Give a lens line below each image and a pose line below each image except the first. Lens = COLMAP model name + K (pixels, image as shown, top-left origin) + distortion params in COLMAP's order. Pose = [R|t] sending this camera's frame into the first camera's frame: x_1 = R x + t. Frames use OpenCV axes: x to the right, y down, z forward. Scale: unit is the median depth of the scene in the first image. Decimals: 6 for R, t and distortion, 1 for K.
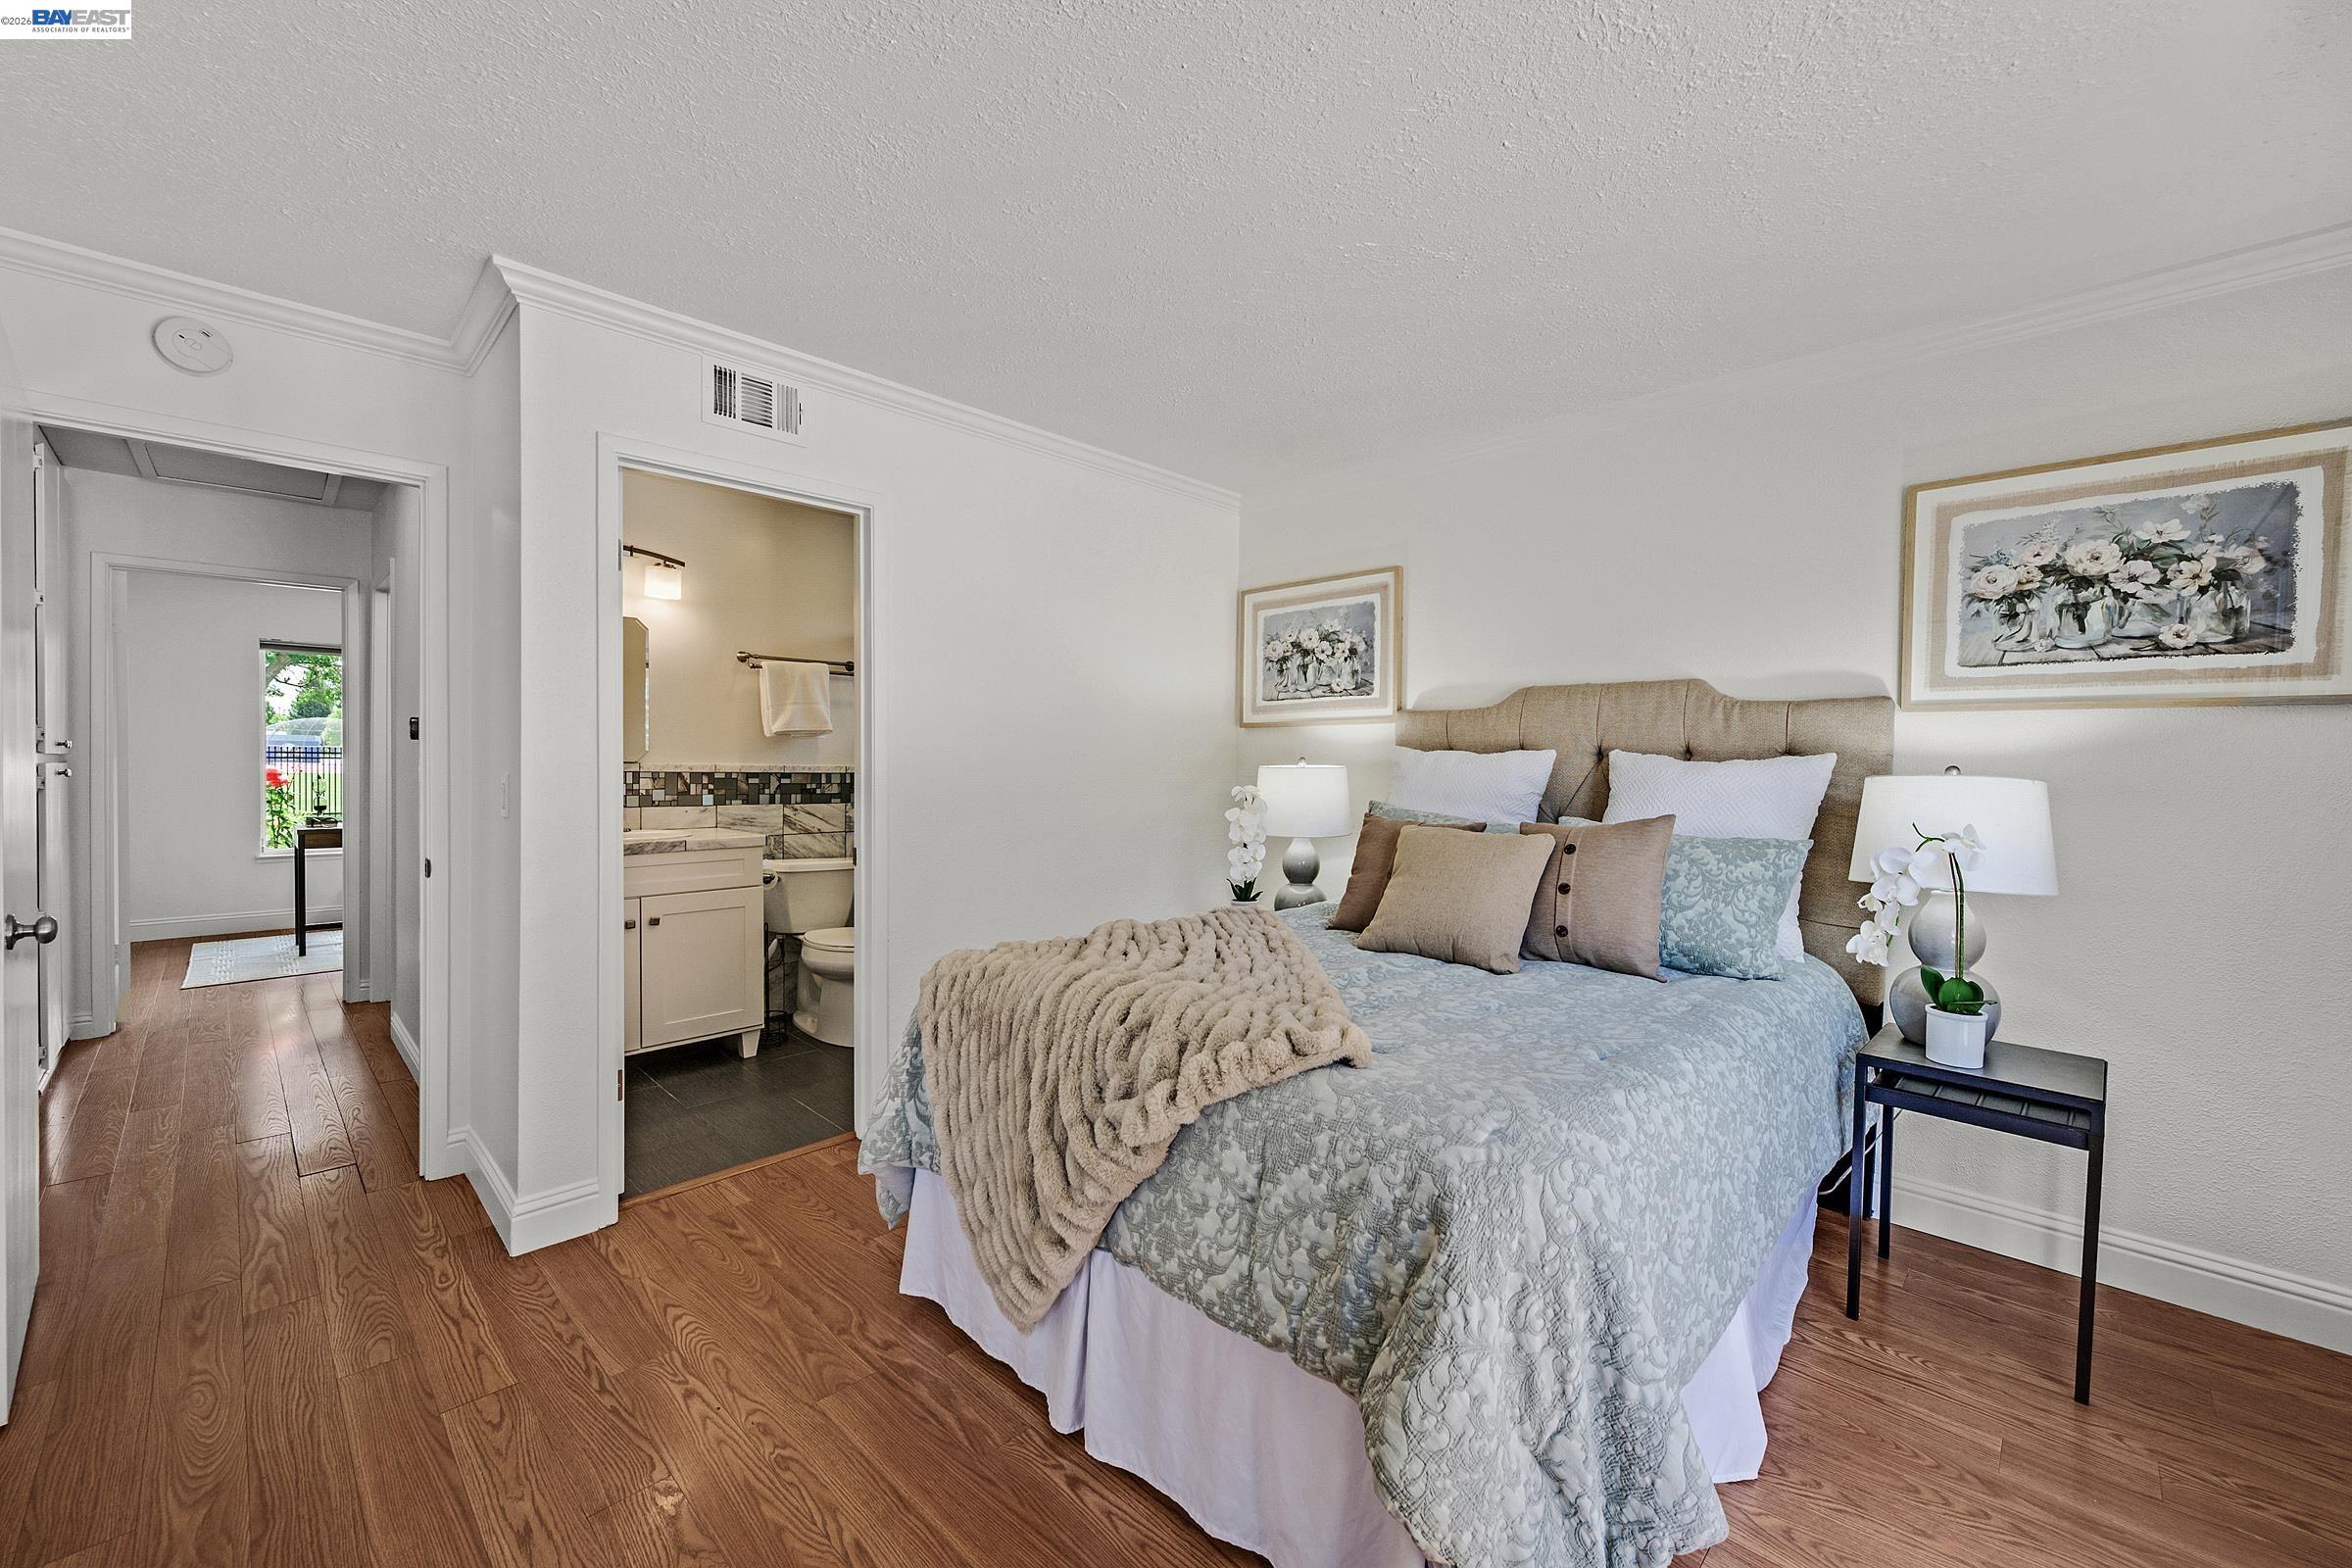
lens RADIAL K [[923.2, 0, 1180.5], [0, 923.2, 780.5], [0, 0, 1]] dist [-0.005157, -0.000665]
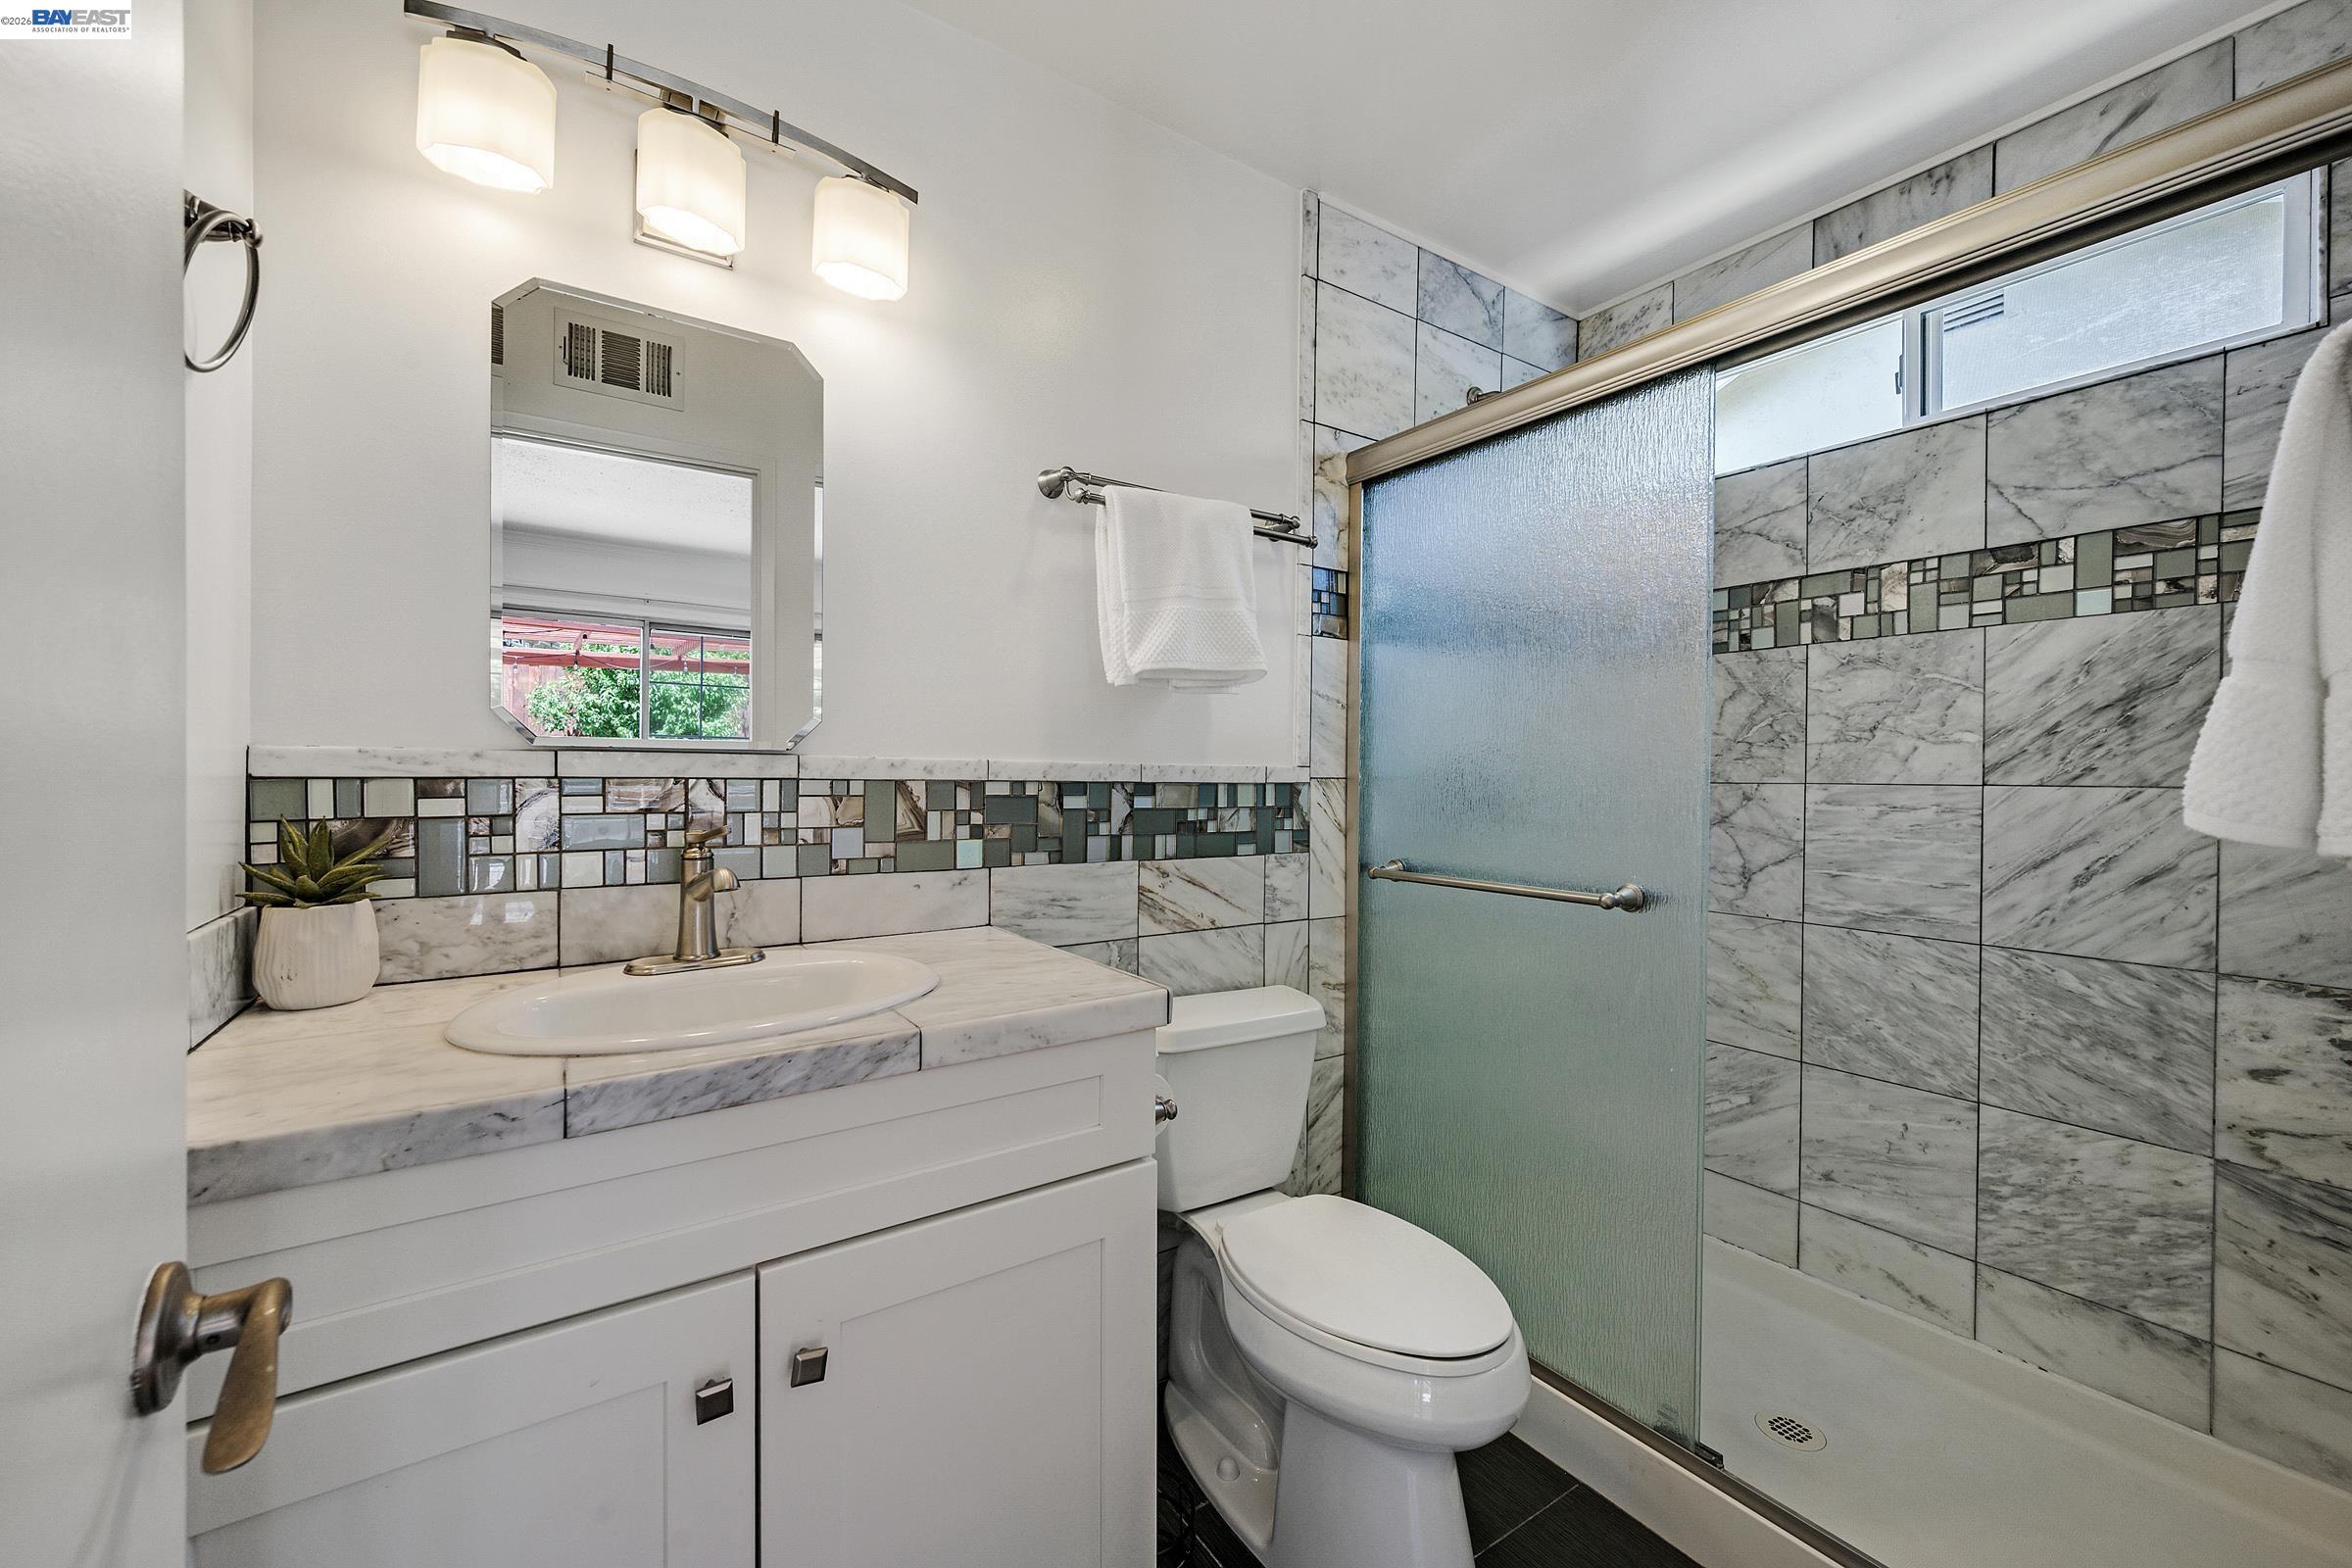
lens RADIAL K [[923.2, 0, 1180.5], [0, 923.2, 780.5], [0, 0, 1]] dist [-0.005157, -0.000665]
pose [[0.979990, -0.002110, -0.199037, -0.344868], [-0.000664, 0.999904, -0.013869, -0.003623], [0.199047, 0.013724, 0.979894, 0.632298]]
